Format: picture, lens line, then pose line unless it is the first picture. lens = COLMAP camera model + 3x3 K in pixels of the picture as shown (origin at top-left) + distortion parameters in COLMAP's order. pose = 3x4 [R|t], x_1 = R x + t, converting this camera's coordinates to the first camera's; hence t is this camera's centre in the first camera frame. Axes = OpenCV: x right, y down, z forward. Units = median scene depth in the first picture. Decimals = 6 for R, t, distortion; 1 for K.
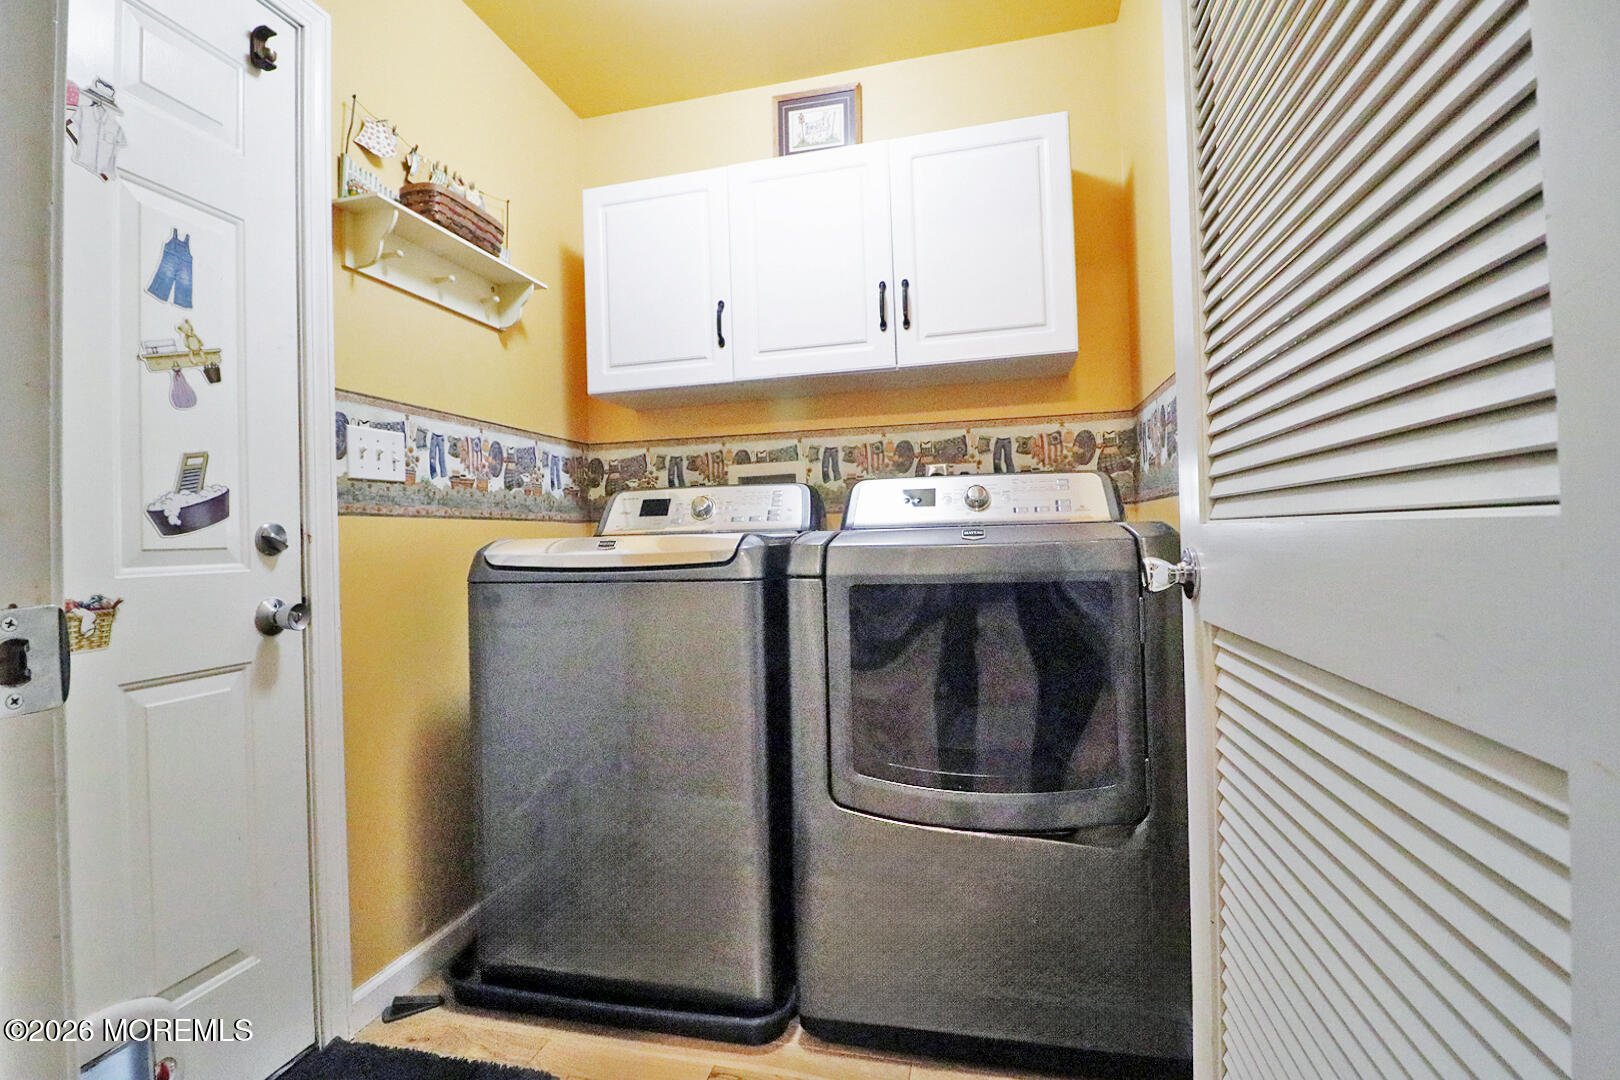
lens RADIAL K [[747.5, 0, 812.3], [0, 747.5, 540.7], [0, 0, 1]] dist [-0.001390, -0.012145]
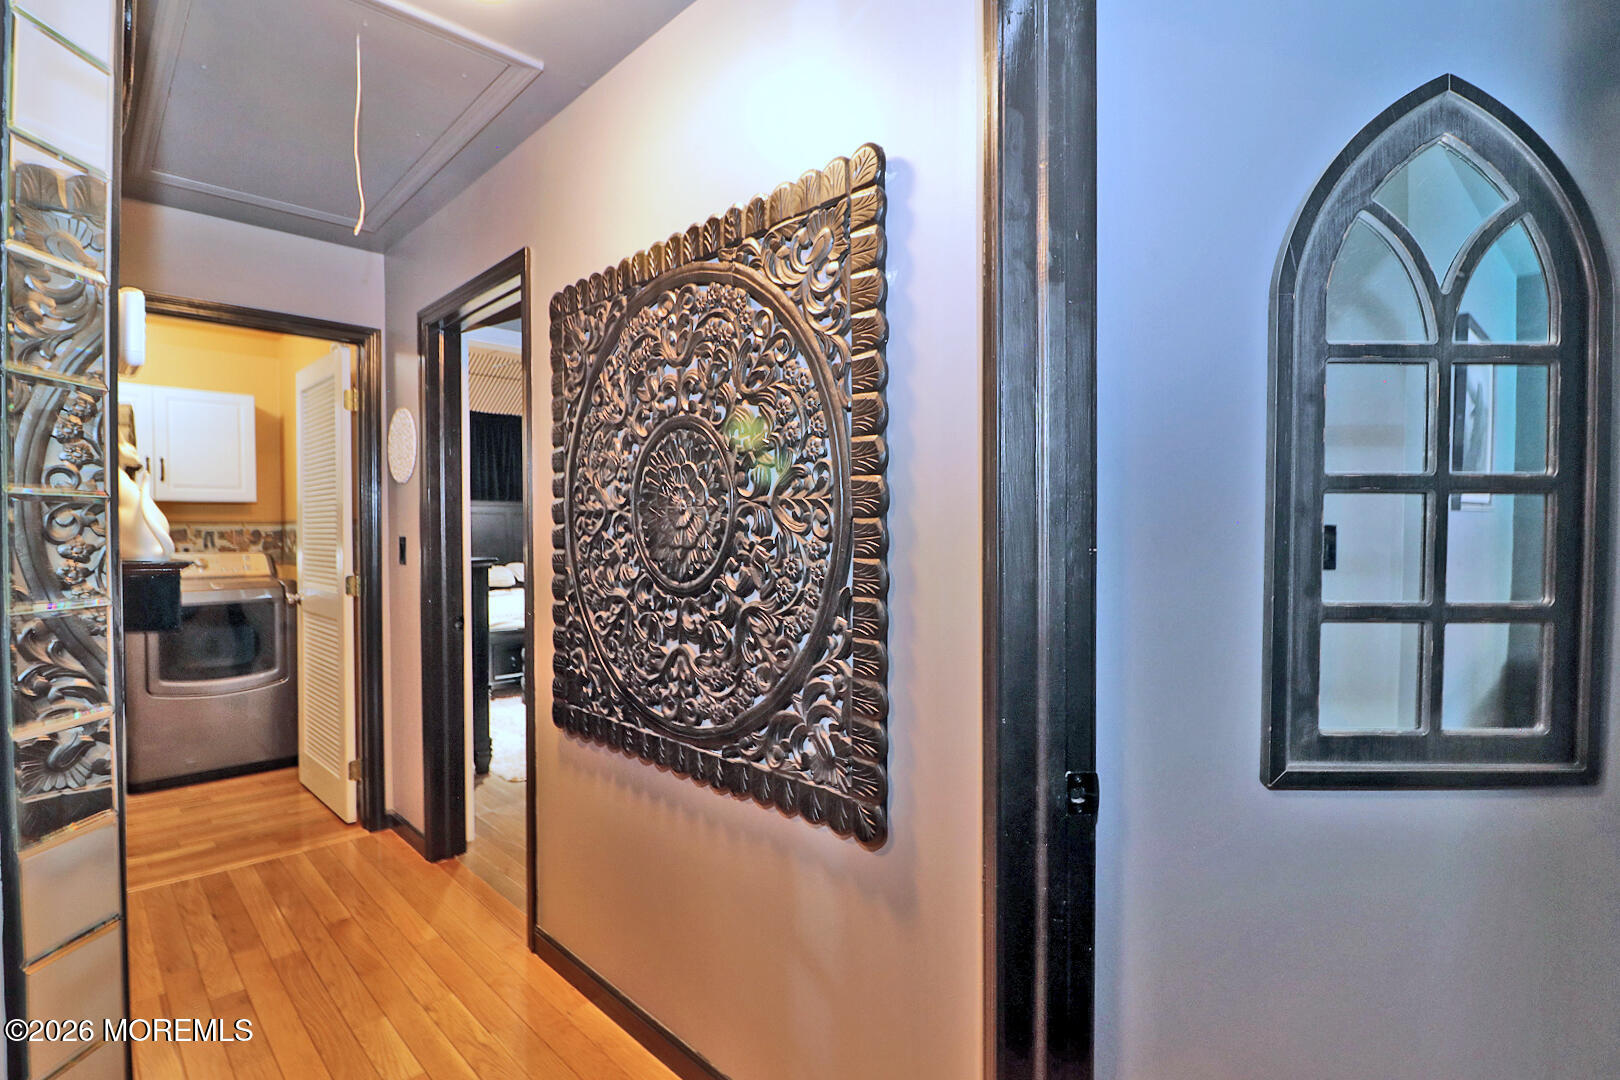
lens RADIAL K [[792.4, 0, 808.1], [0, 792.4, 525.6], [0, 0, 1]] dist [0.000941, -0.000125]
pose [[0.538668, 0.033879, 0.841837, -0.693482], [-0.012855, 0.999405, -0.031995, -0.107677], [-0.842420, 0.006413, 0.538783, -1.550520]]
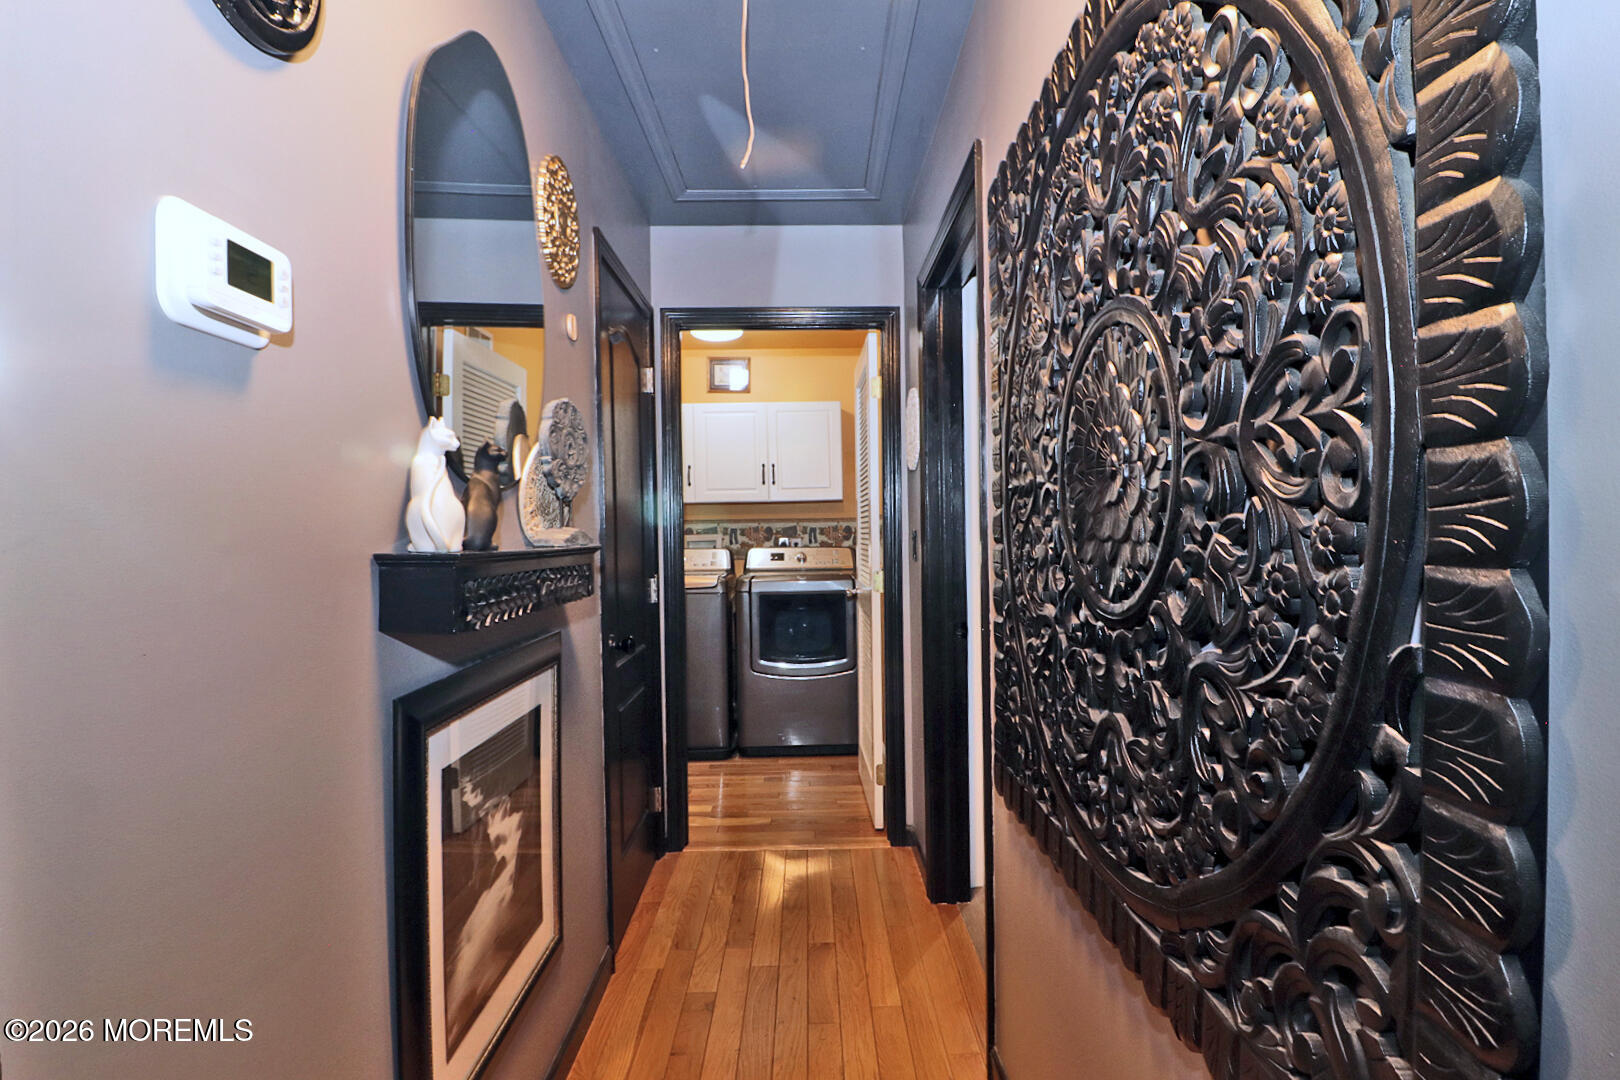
lens RADIAL K [[818.1, 0, 810.0], [0, 818.1, 540.0], [0, 0, 1]] dist [-0.002068, -0.001522]
pose [[0.970917, 0.011785, 0.239127, -0.347869], [-0.012492, 0.999921, 0.001444, -0.107709], [-0.239091, -0.004389, 0.970987, -1.413505]]
